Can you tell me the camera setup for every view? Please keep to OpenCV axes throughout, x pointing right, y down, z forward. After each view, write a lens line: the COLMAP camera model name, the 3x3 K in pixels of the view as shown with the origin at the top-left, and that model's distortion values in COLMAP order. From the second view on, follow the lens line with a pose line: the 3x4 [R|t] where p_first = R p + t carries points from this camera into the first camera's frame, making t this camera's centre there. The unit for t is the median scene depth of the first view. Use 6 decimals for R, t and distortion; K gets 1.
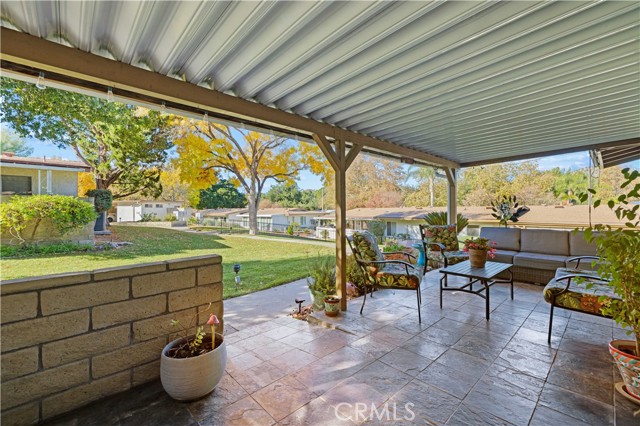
lens RADIAL K [[275.1, 0, 319.2], [0, 275.1, 214.2], [0, 0, 1]] dist [0.013907, 0.000613]
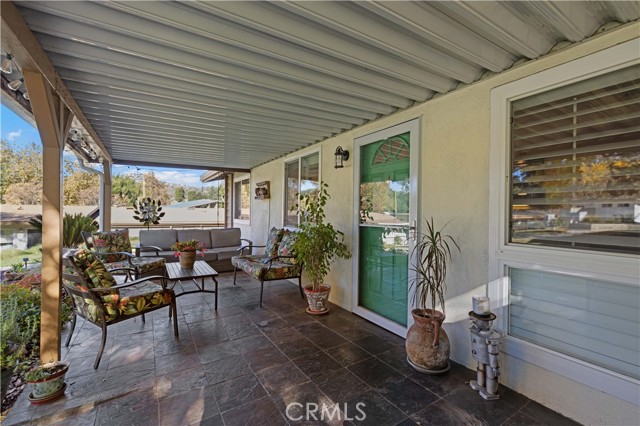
lens RADIAL K [[275.1, 0, 319.4], [0, 275.1, 210.2], [0, 0, 1]] dist [0.013907, 0.000613]
pose [[0.172657, 0.017265, 0.984831, -0.432168], [-0.005846, 0.999847, -0.016503, -0.020473], [-0.984965, -0.002908, 0.172731, 0.341245]]
